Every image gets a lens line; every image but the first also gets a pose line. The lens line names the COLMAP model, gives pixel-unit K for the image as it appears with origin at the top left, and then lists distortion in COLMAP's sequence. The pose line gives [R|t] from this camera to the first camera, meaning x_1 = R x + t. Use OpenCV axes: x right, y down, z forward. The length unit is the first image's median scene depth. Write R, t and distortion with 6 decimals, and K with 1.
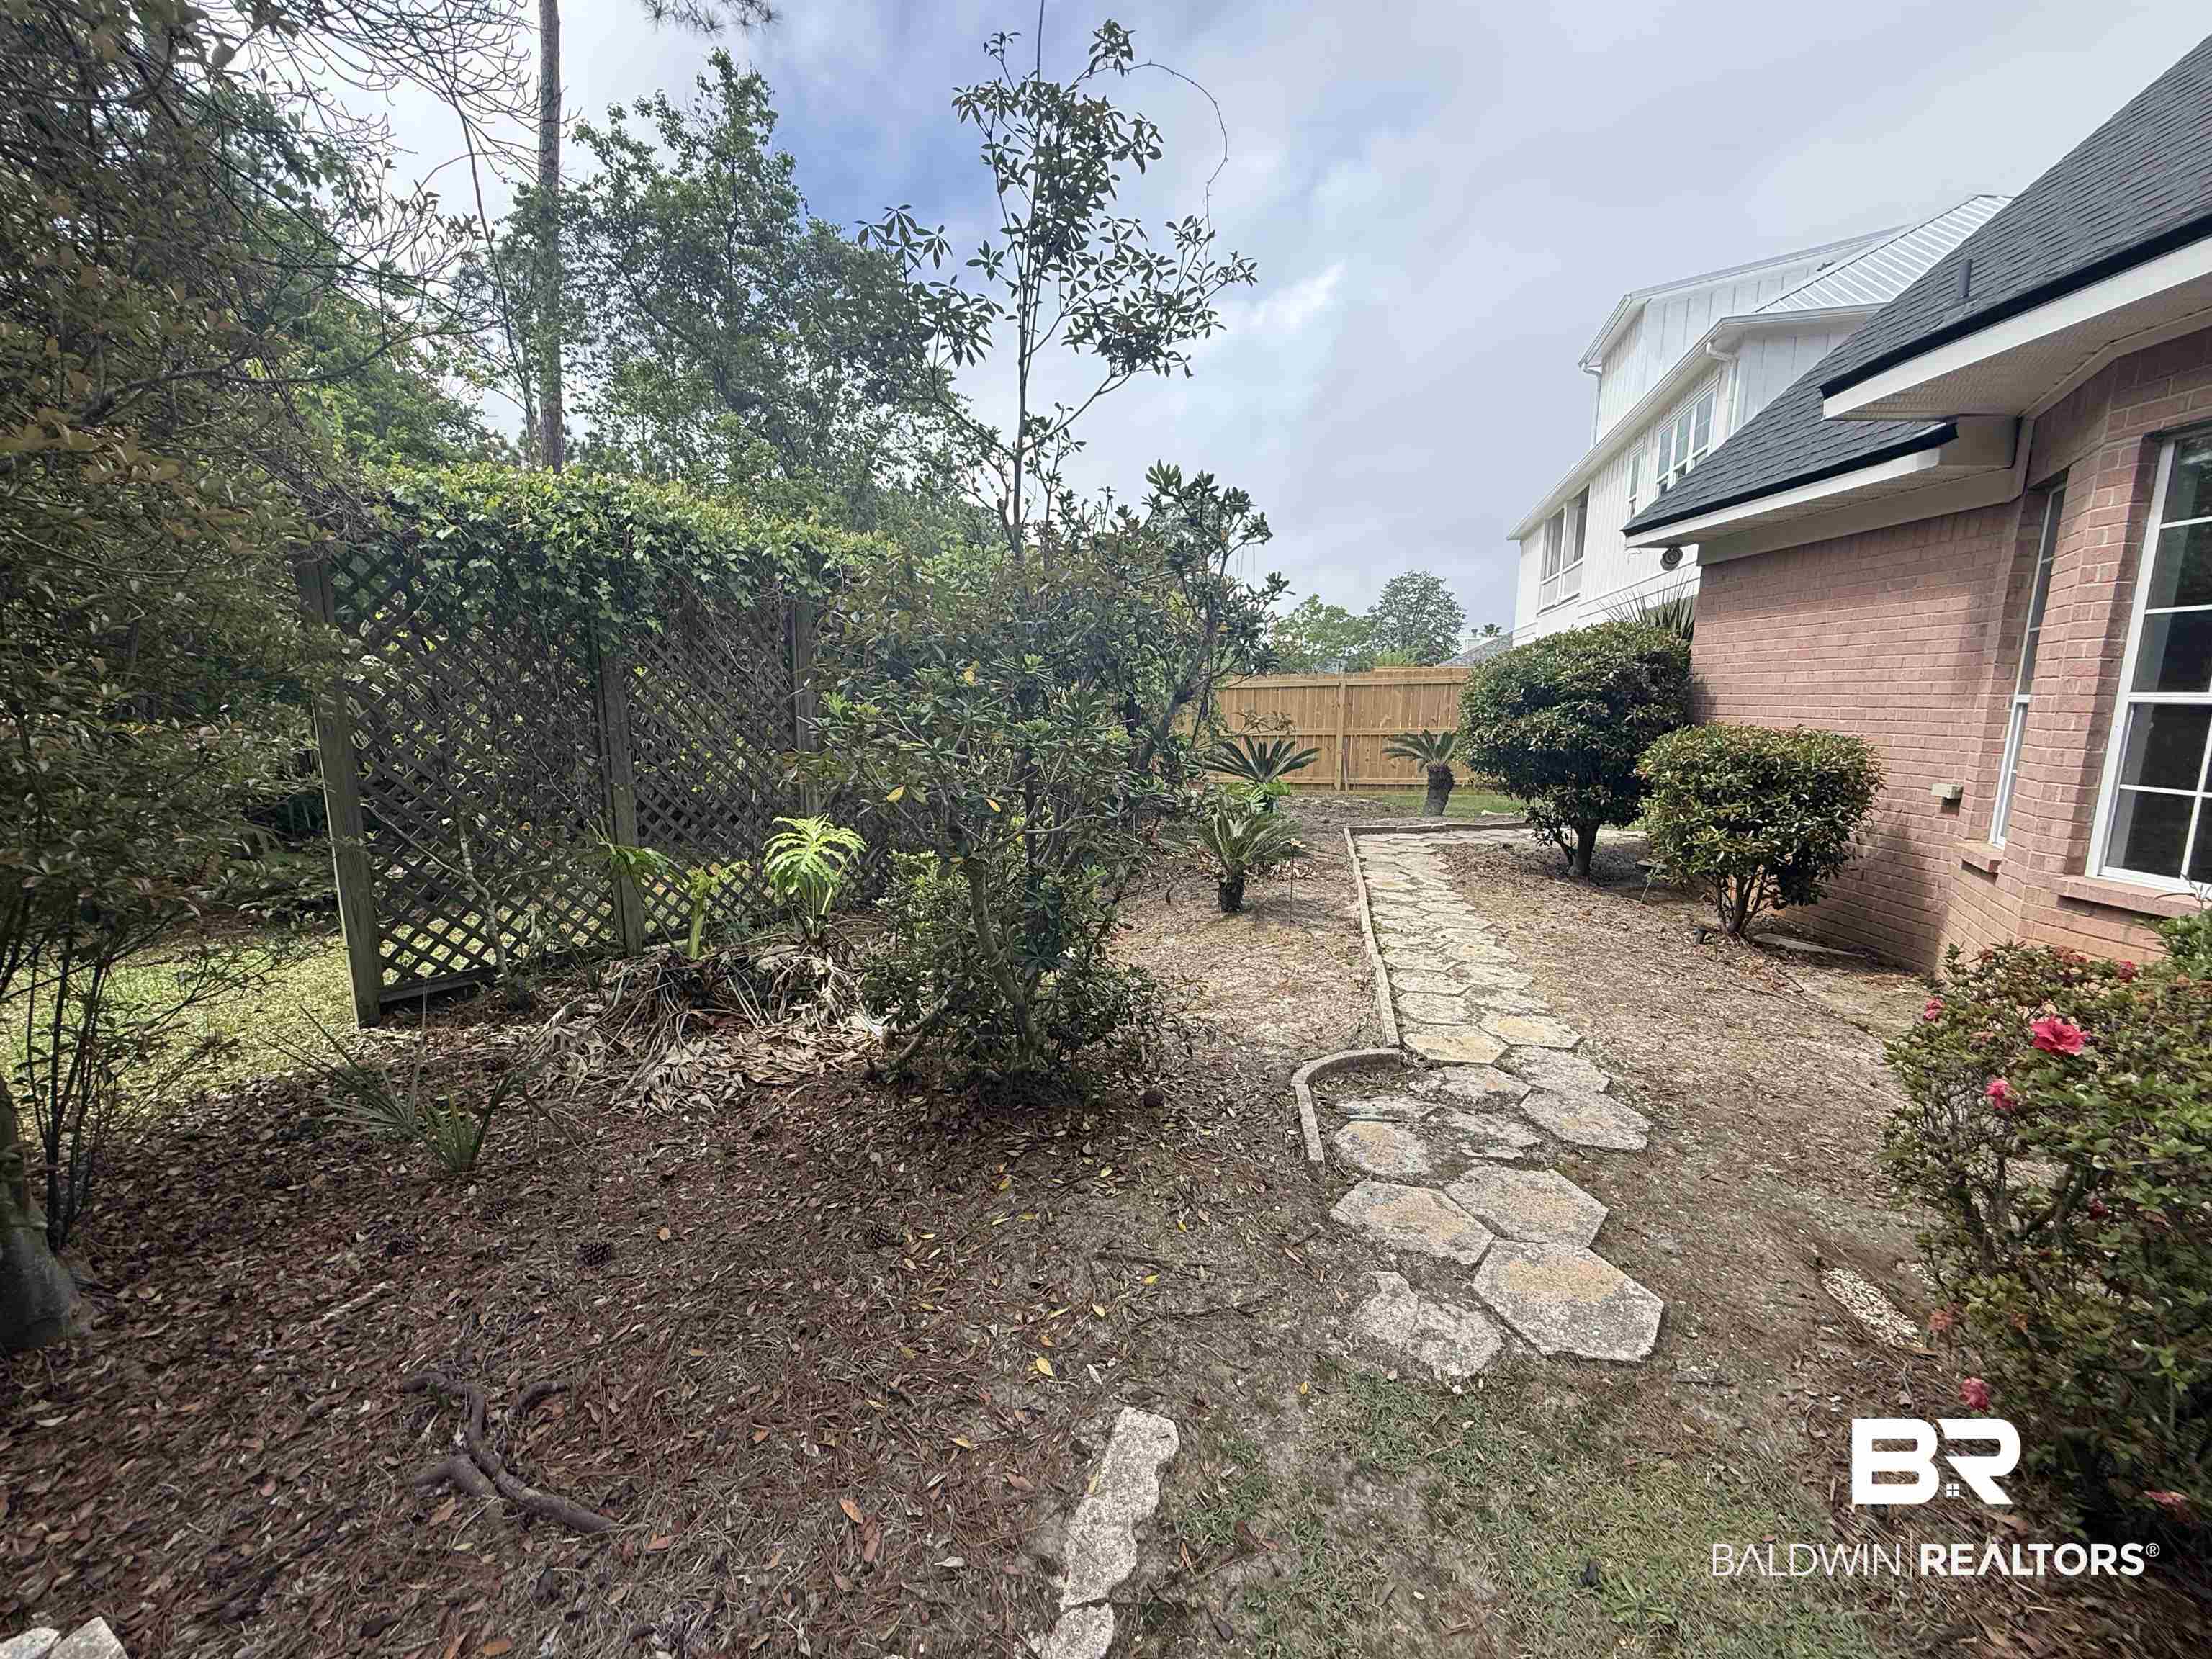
lens RADIAL K [[879.4, 0, 1095.7], [0, 879.4, 831.1], [0, 0, 1]] dist [0.001503, 0.000111]
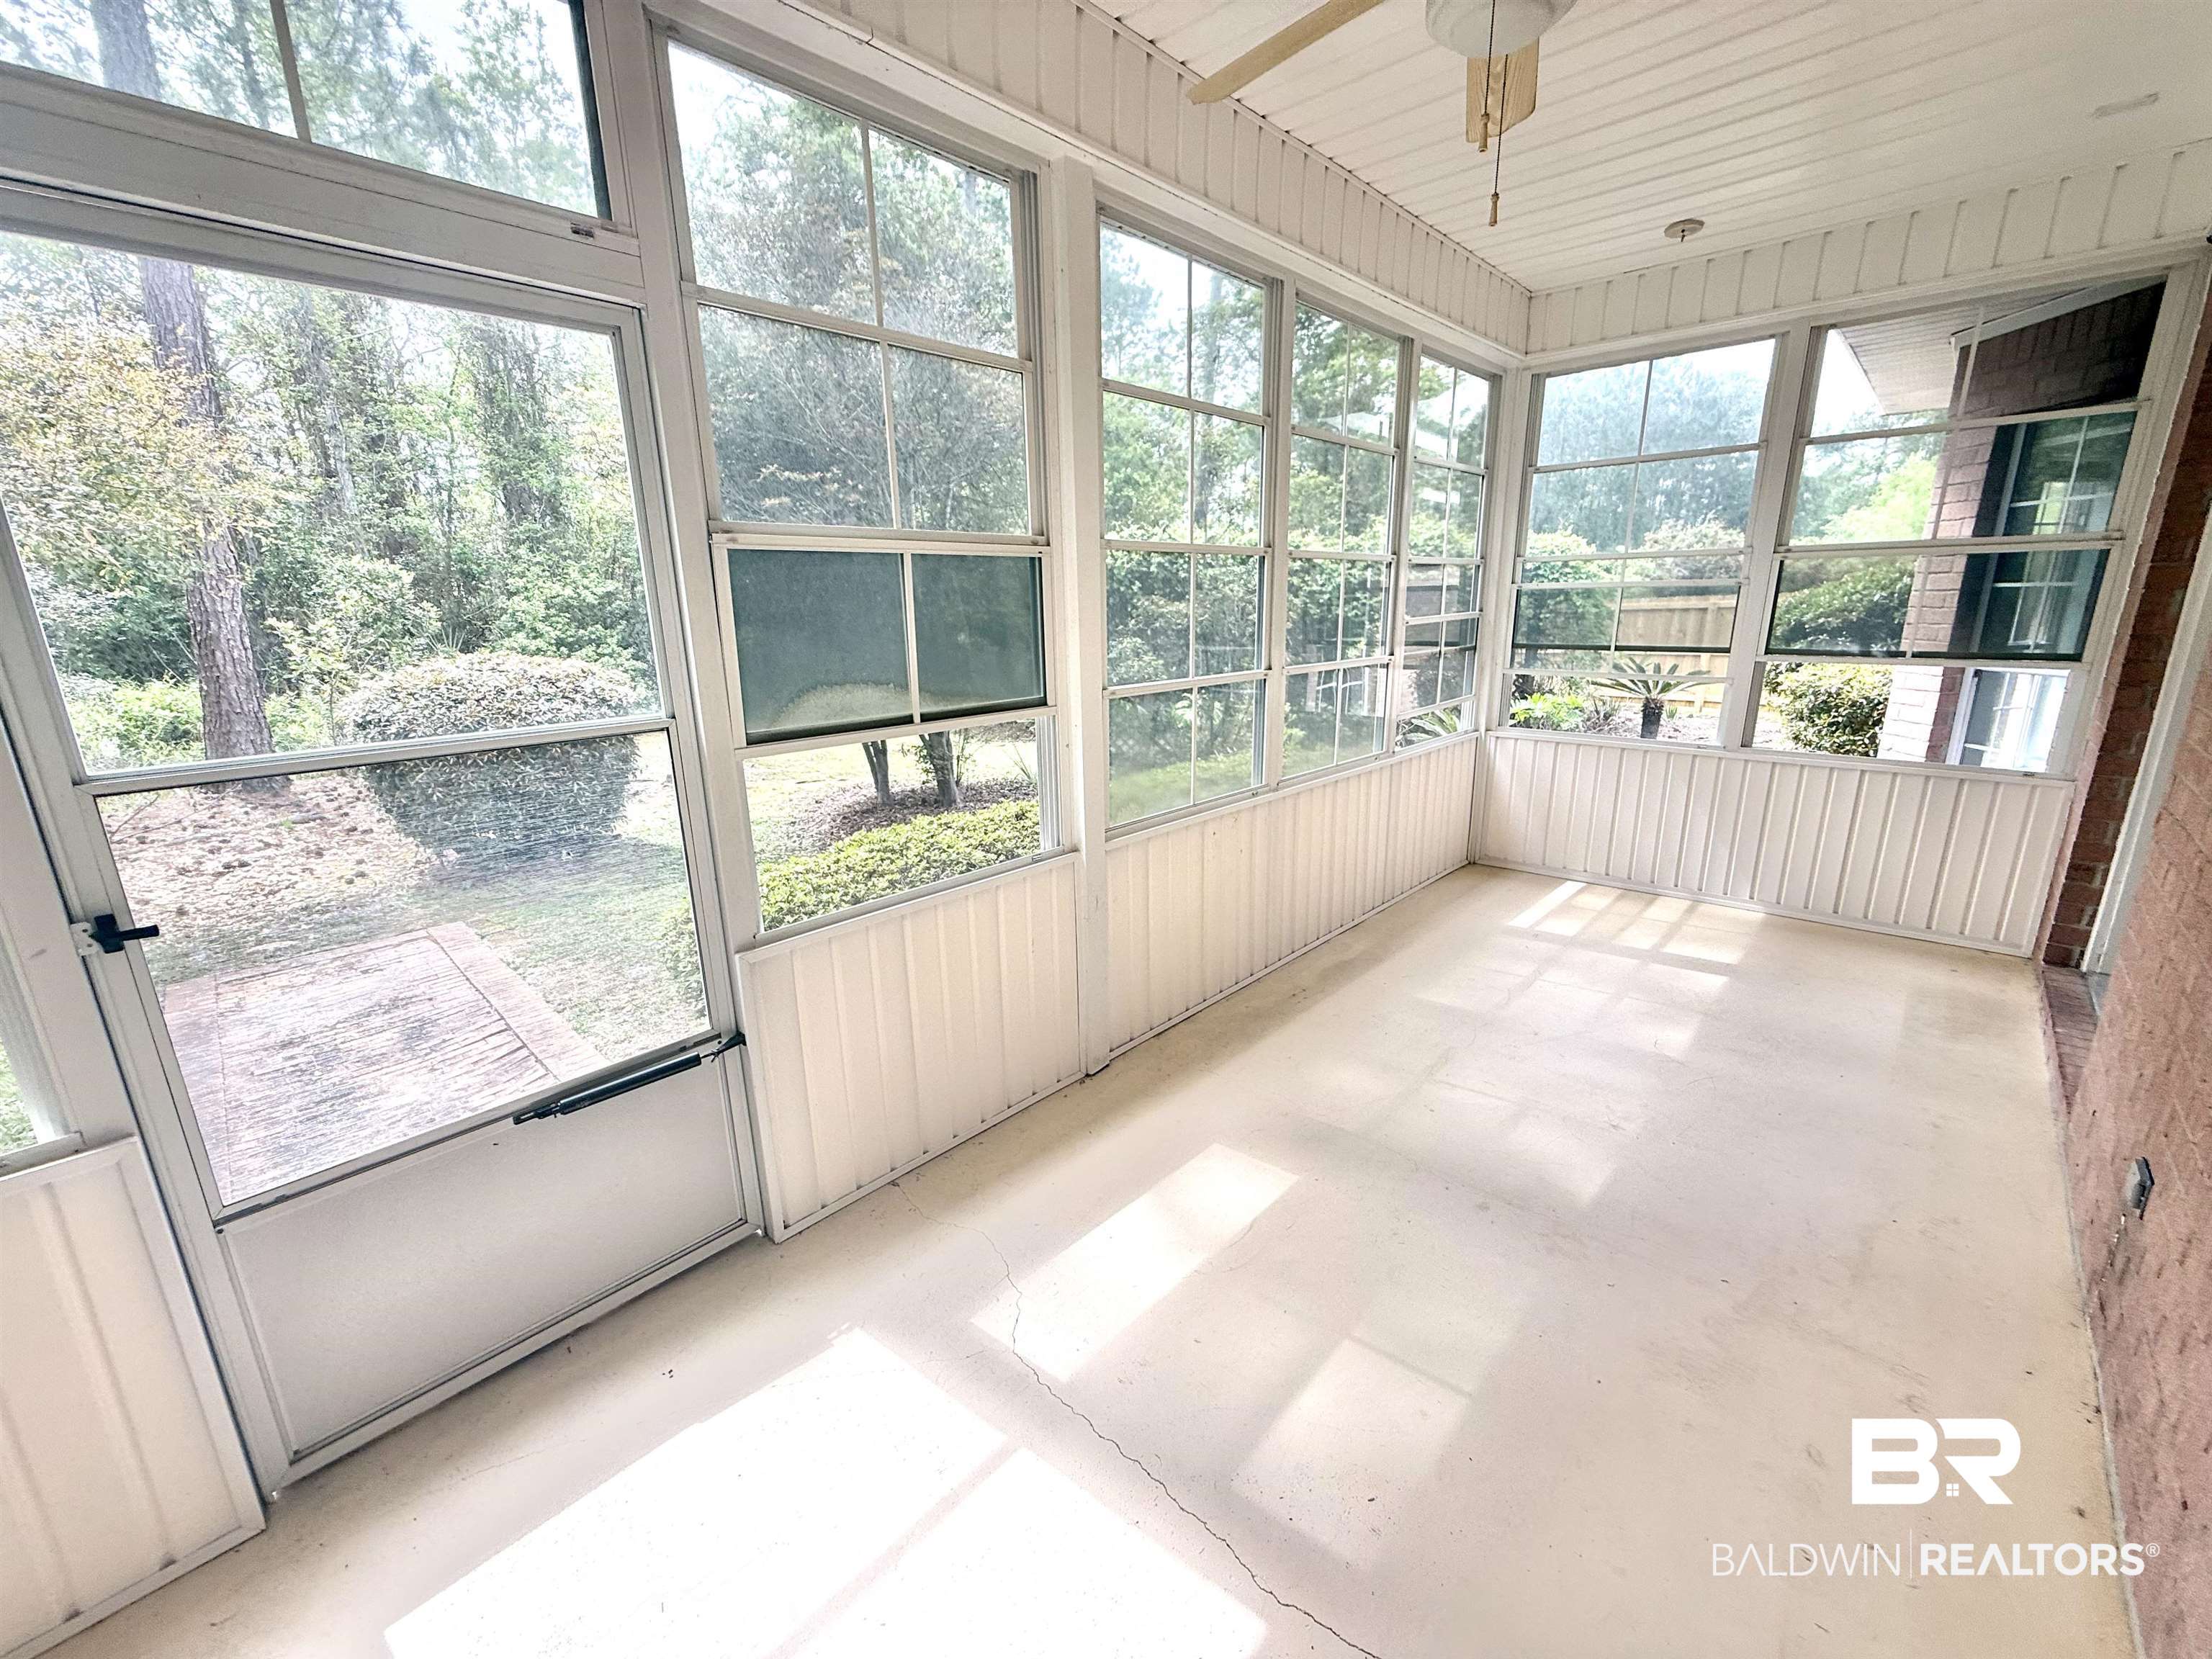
lens RADIAL K [[879.4, 0, 1095.2], [0, 879.4, 828.5], [0, 0, 1]] dist [0.001503, 0.000111]
pose [[0.724270, 0.149950, -0.673014, 0.956291], [-0.081789, 0.987859, 0.132080, 0.041581], [0.684648, -0.040617, 0.727741, -0.710955]]
